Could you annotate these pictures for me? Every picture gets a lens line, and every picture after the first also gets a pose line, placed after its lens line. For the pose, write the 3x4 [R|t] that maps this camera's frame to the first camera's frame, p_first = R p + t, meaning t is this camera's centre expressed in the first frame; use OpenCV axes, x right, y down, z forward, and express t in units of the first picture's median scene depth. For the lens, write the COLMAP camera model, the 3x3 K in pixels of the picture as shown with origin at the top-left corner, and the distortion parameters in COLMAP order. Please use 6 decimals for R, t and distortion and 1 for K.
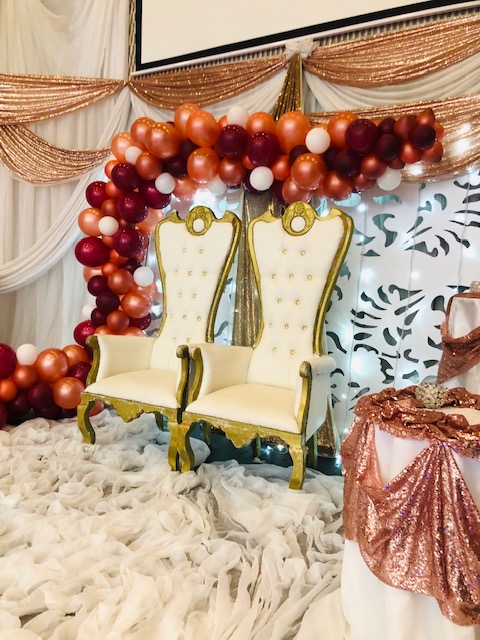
lens RADIAL K [[517.3, 0, 239.6], [0, 517.3, 326.7], [0, 0, 1]] dist [0.015925, -0.021603]
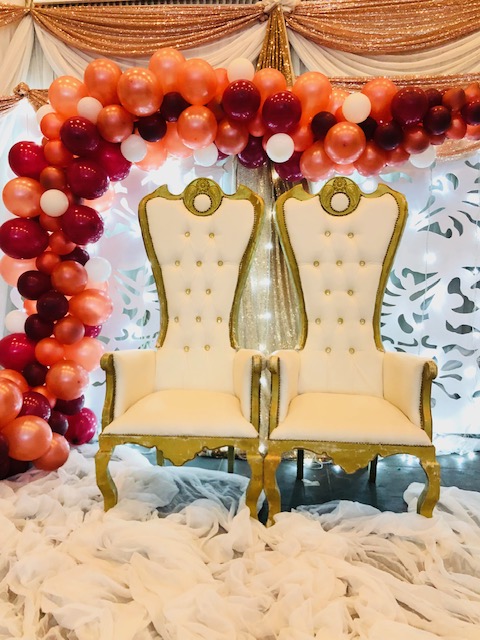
lens RADIAL K [[551.8, 0, 240.0], [0, 551.8, 313.0], [0, 0, 1]] dist [-0.001701, -0.008408]
pose [[0.914688, -0.068677, 0.398283, -0.385239], [0.068553, 0.997541, 0.014572, -0.035839], [-0.398305, 0.013975, 0.917147, 0.206525]]
